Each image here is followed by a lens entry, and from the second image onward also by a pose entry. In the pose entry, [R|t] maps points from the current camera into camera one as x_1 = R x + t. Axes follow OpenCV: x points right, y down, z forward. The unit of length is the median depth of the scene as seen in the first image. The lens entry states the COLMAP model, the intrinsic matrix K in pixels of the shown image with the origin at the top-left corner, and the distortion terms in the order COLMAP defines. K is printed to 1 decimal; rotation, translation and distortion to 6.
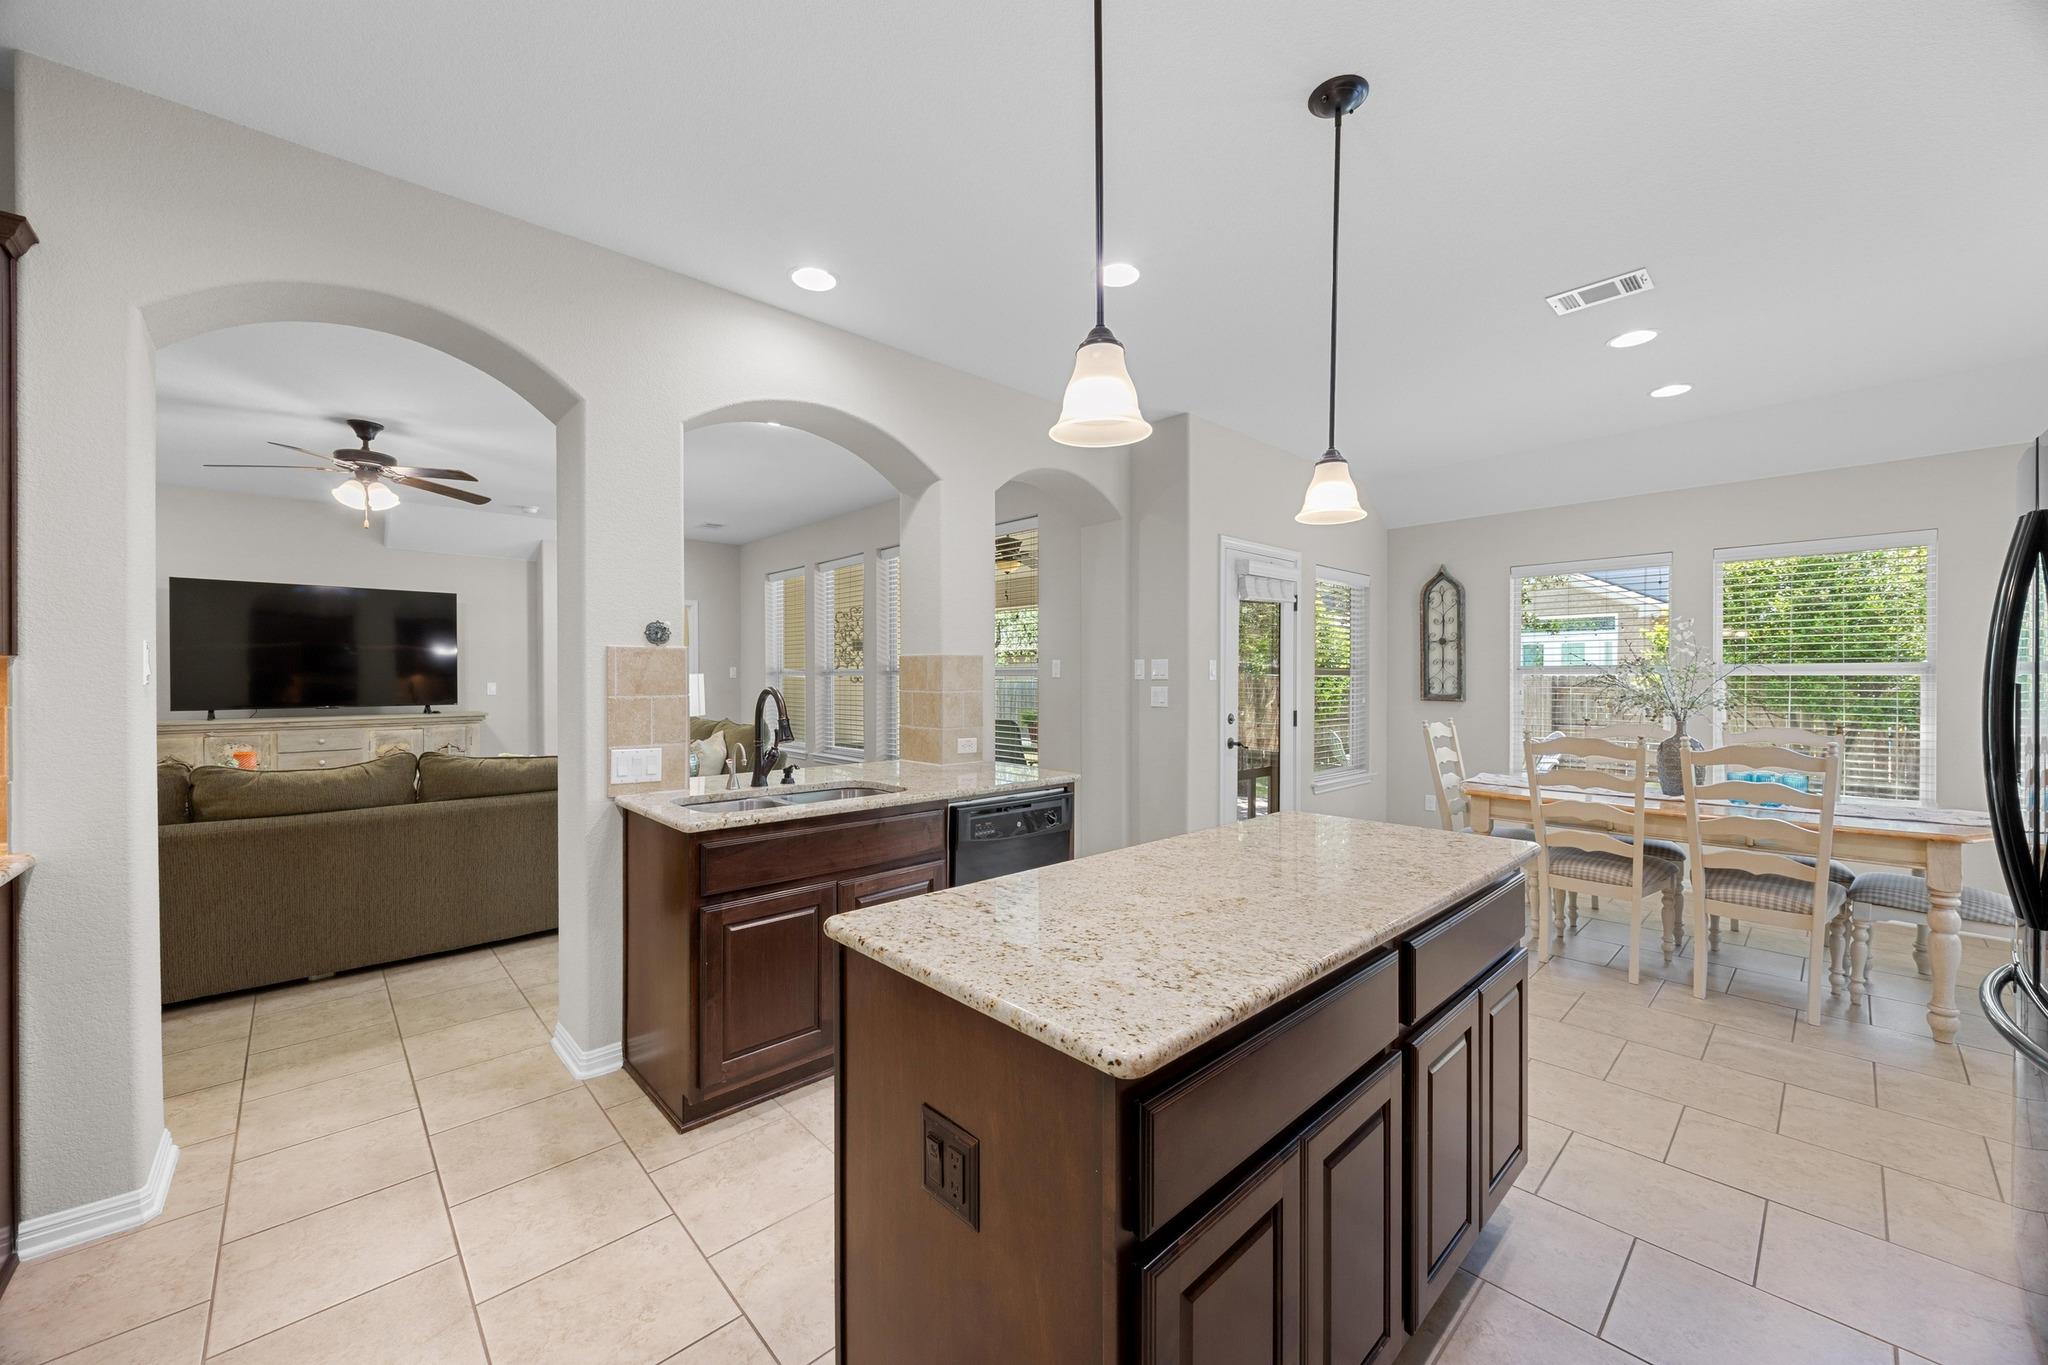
lens RADIAL K [[773.0, 0, 1021.2], [0, 773.0, 681.0], [0, 0, 1]] dist [-0.002967, -0.000082]
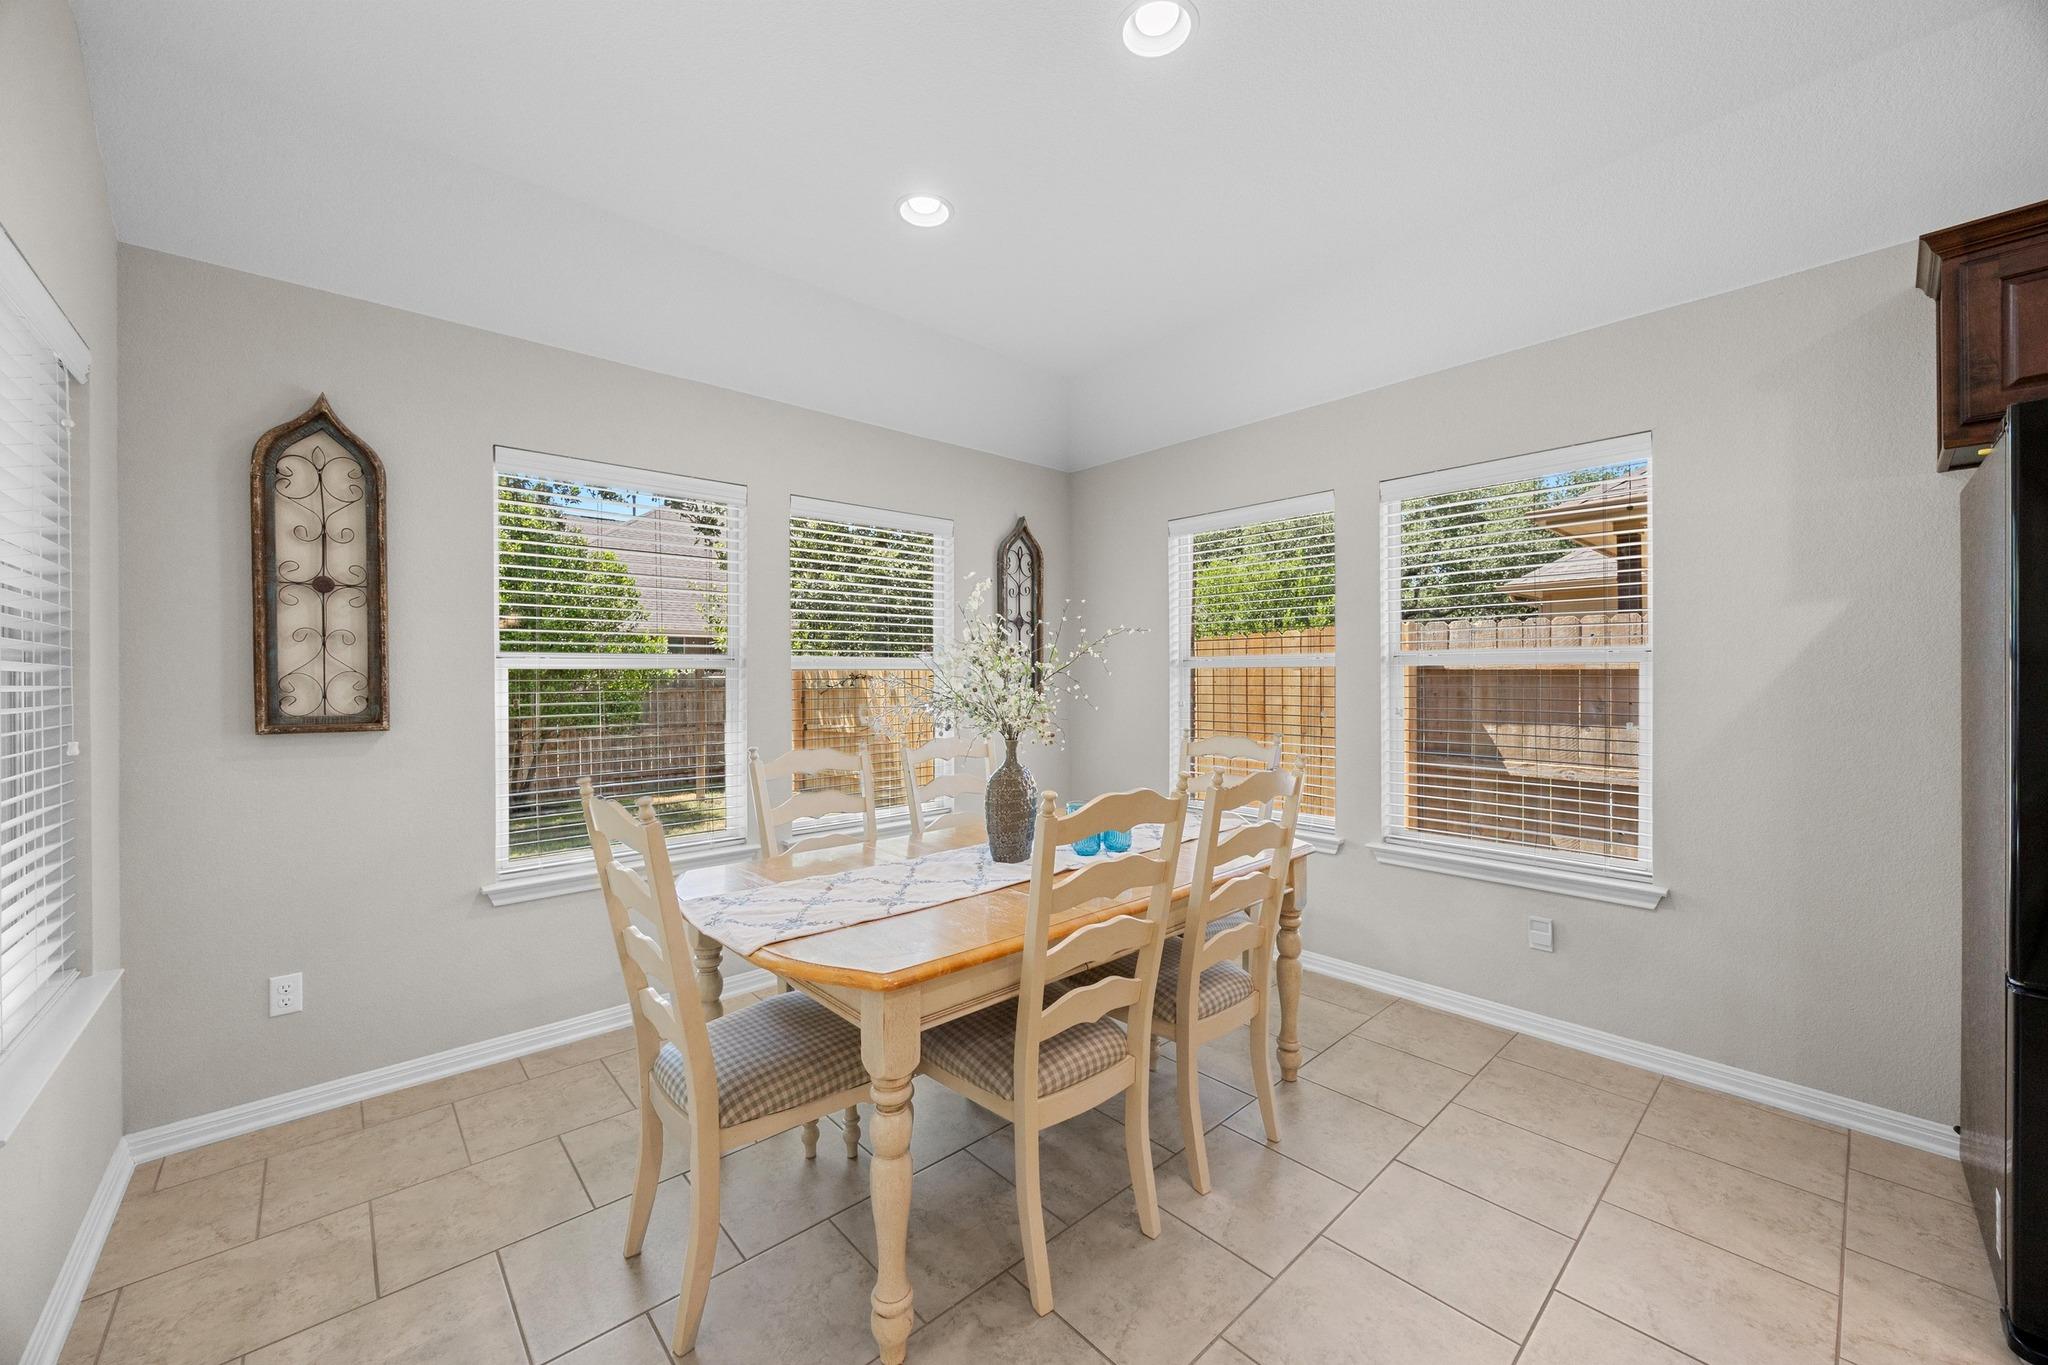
lens RADIAL K [[768.4, 0, 1022.2], [0, 768.4, 679.5], [0, 0, 1]] dist [-0.001793, -0.001801]
pose [[0.026698, -0.003309, 0.999638, 0.155561], [0.011962, 0.999924, 0.002991, 0.001696], [-0.999572, 0.011878, 0.026736, 0.630552]]
